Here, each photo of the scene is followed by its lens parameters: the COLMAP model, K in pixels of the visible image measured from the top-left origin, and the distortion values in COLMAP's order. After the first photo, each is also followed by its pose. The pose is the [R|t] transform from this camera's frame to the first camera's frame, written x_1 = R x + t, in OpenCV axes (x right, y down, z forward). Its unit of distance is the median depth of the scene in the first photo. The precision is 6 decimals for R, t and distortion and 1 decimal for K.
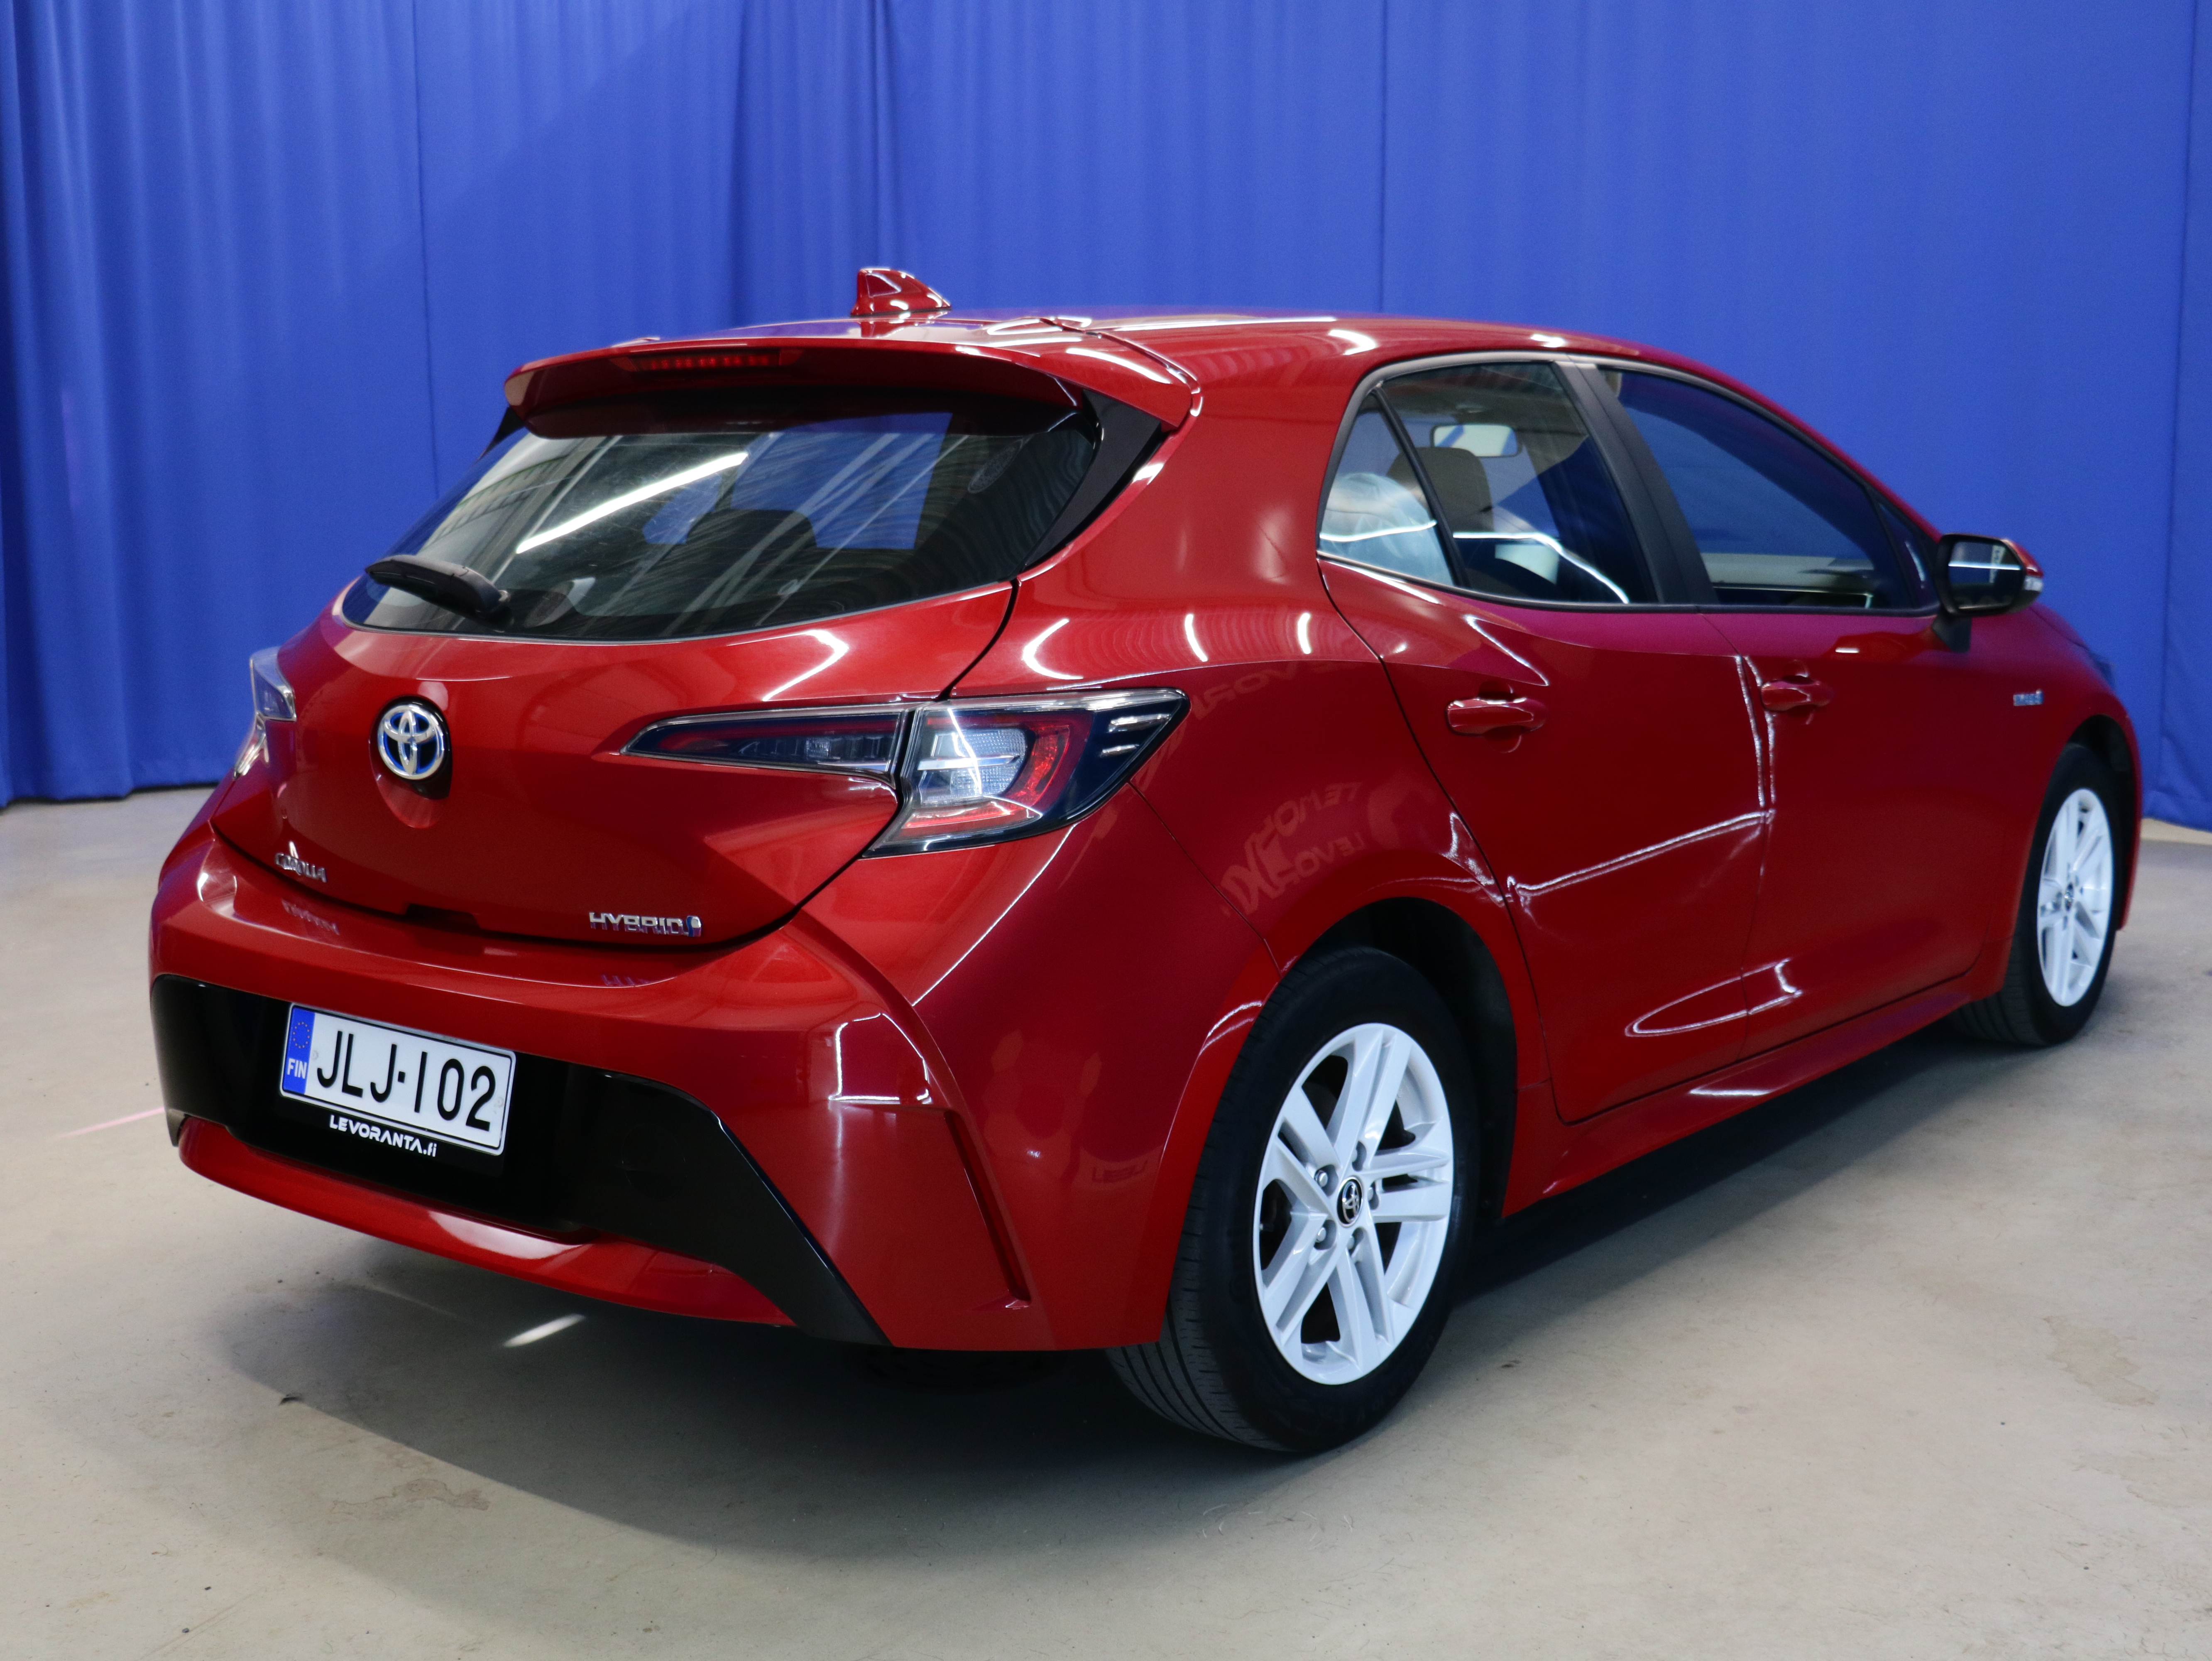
lens RADIAL K [[2585.6, 0, 1106.0], [0, 2585.6, 830.5], [0, 0, 1]] dist [-0.009103, -0.003334]
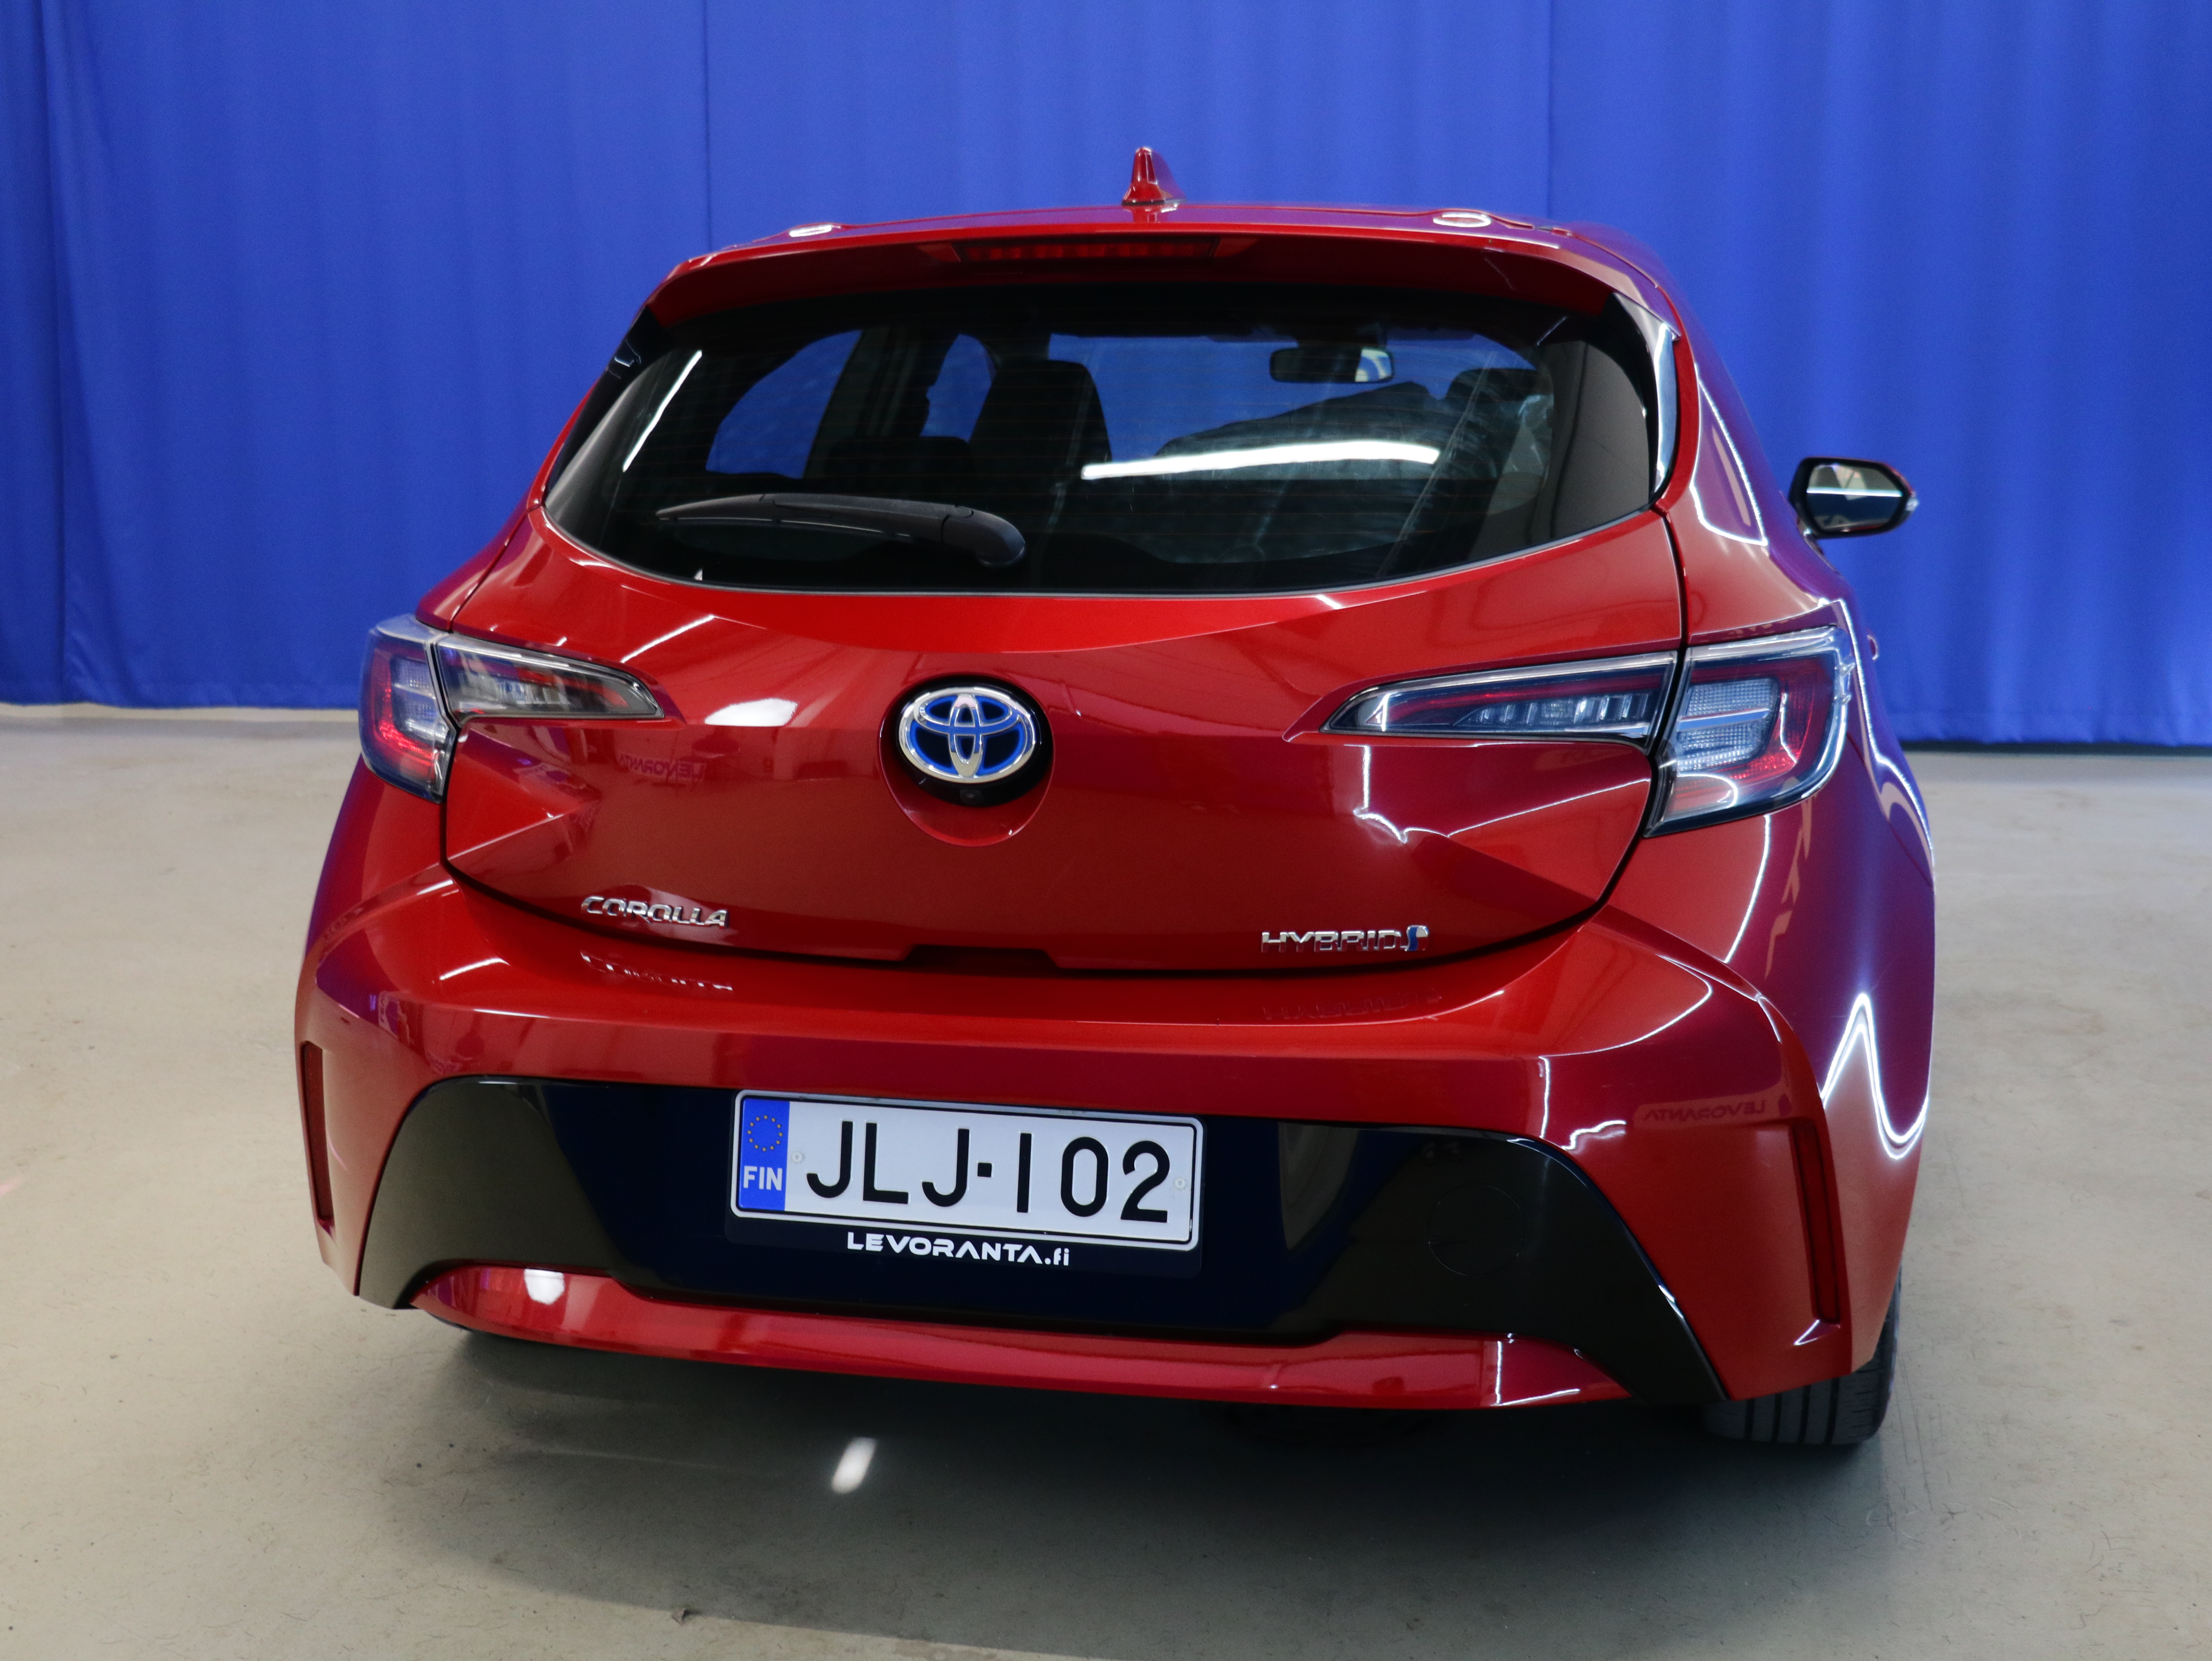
lens RADIAL K [[2556.2, 0, 1106.0], [0, 2556.2, 830.5], [0, 0, 1]] dist [-0.024720, 0.001939]
pose [[0.896232, -0.073620, 0.437434, -0.565367], [0.065817, 0.997286, 0.032993, -0.028121], [-0.438676, -0.000779, 0.898645, 0.300046]]
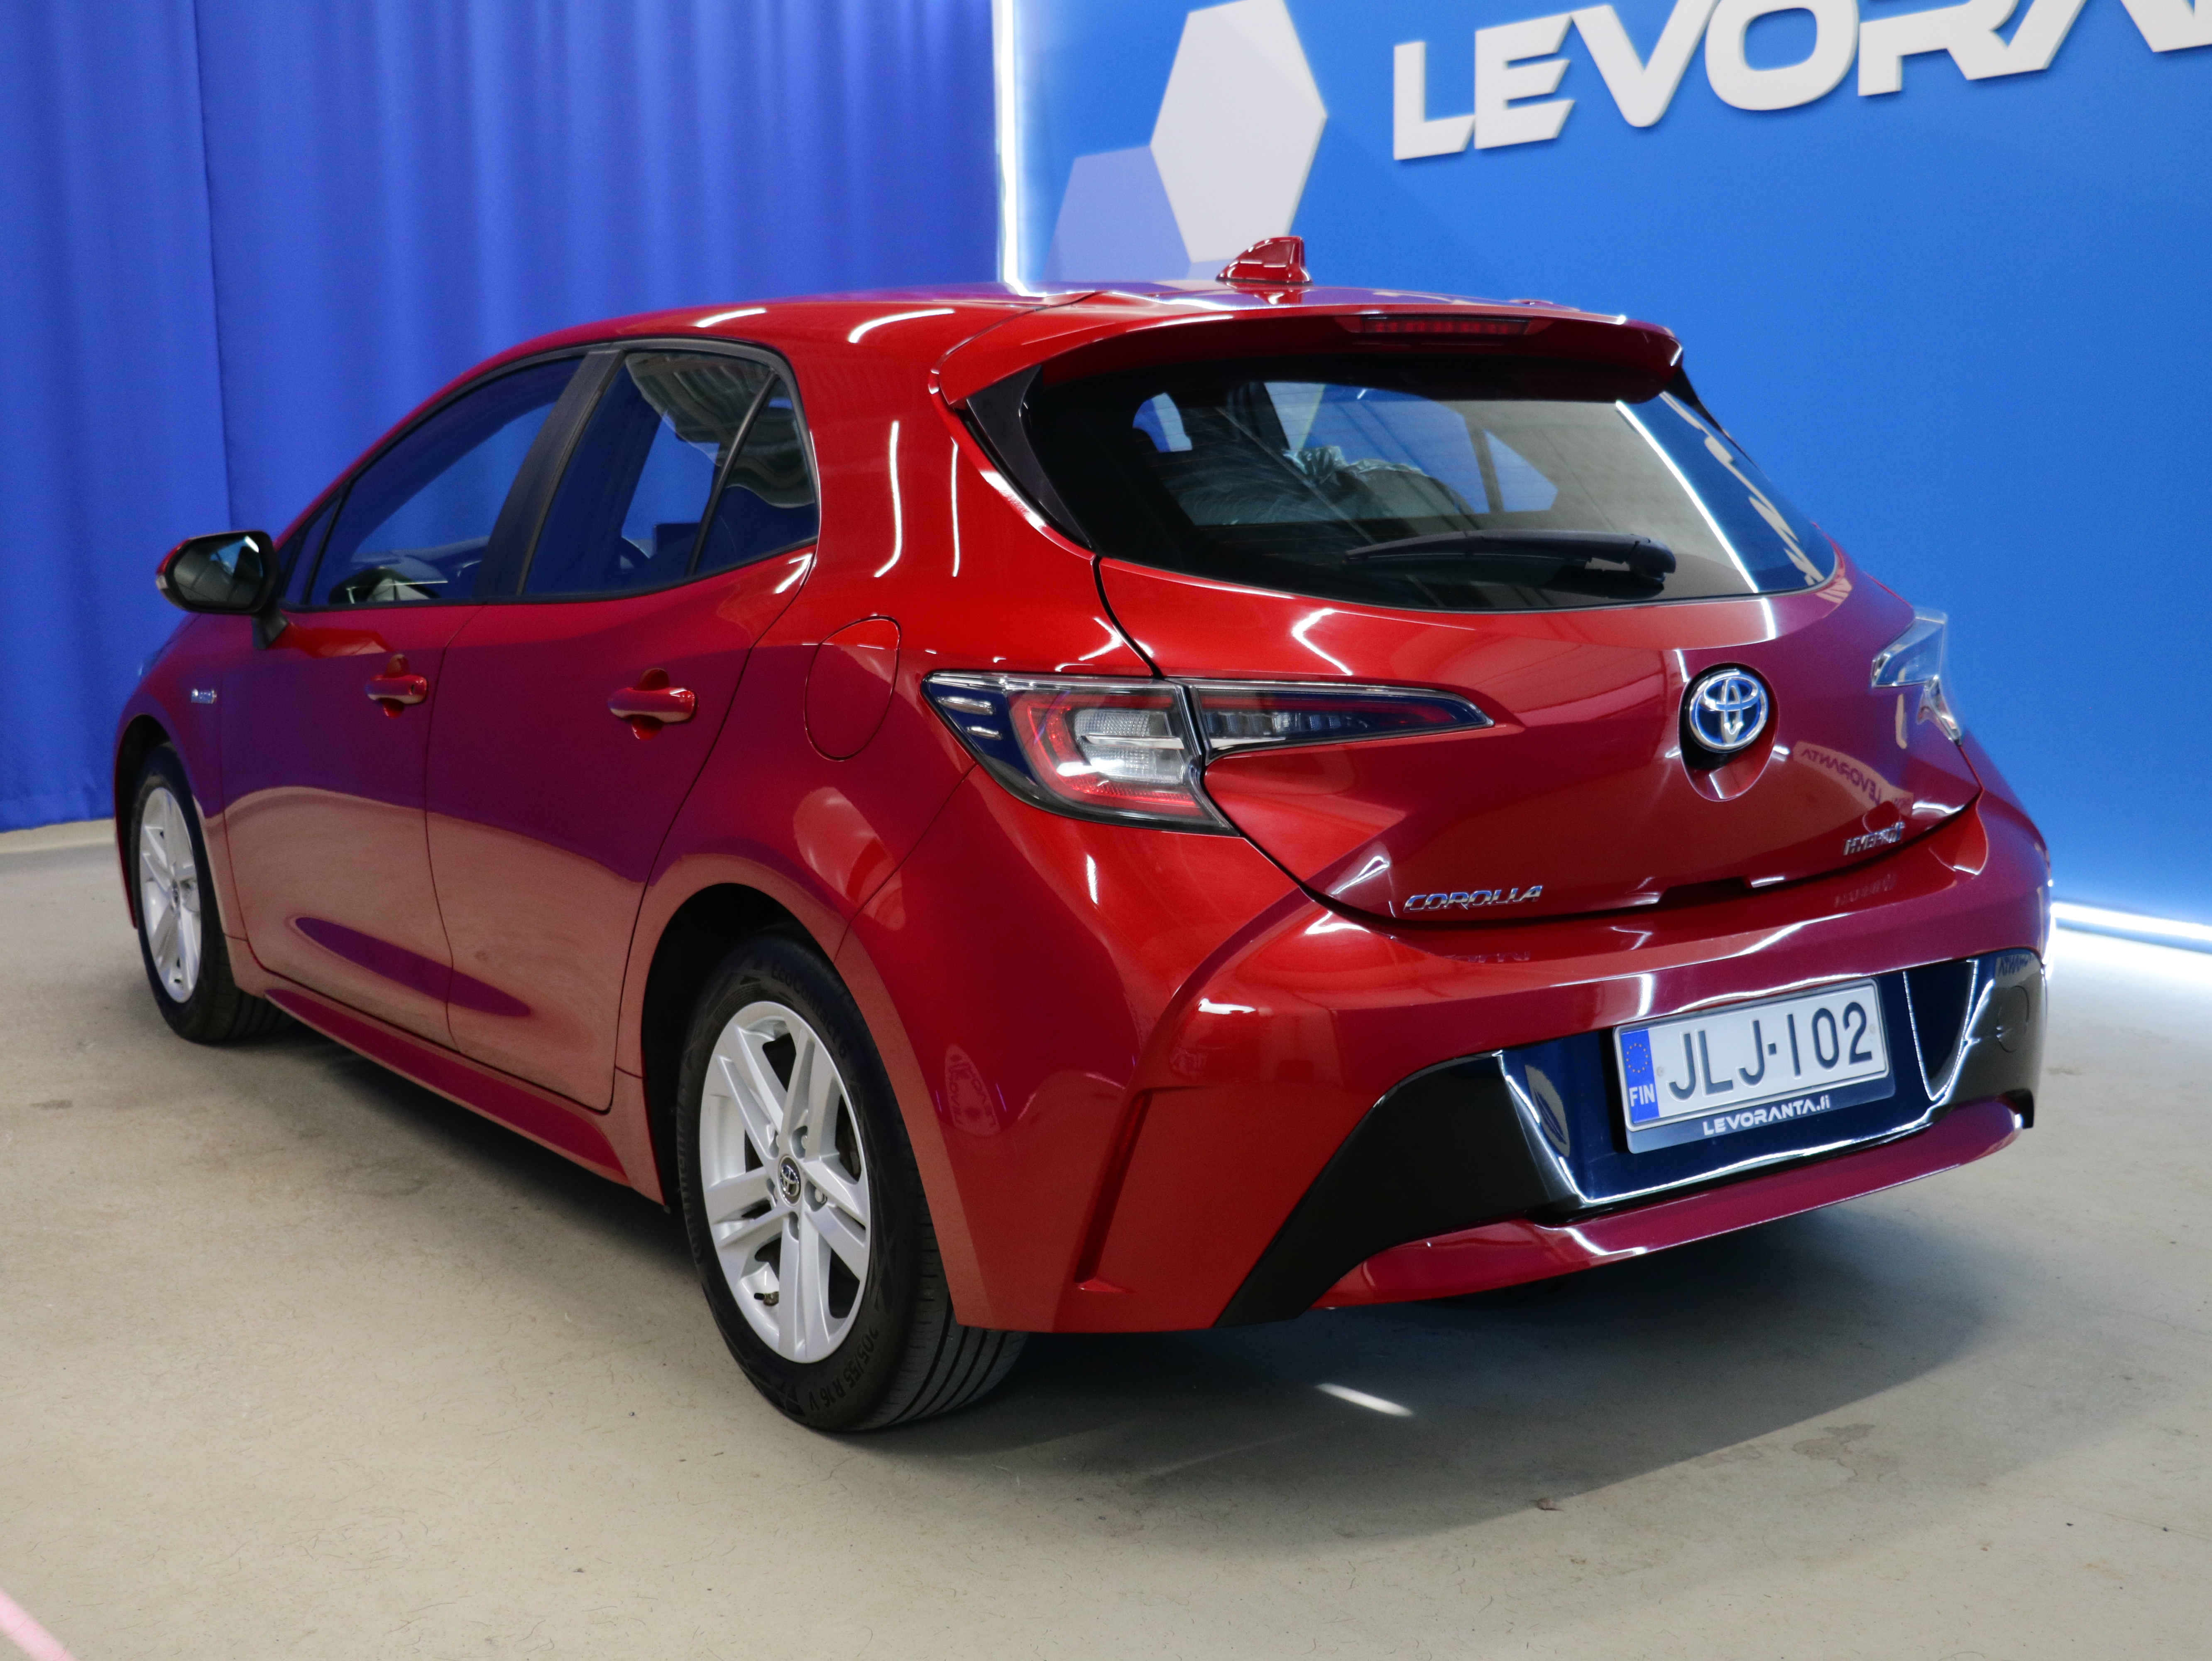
lens RADIAL K [[2643.1, 0, 1106.0], [0, 2643.1, 830.5], [0, 0, 1]] dist [0.001767, -0.012475]
pose [[0.276805, -0.139349, 0.950769, -1.282717], [0.154987, 0.982949, 0.098943, -0.124112], [-0.948345, 0.119969, 0.293683, 0.934794]]
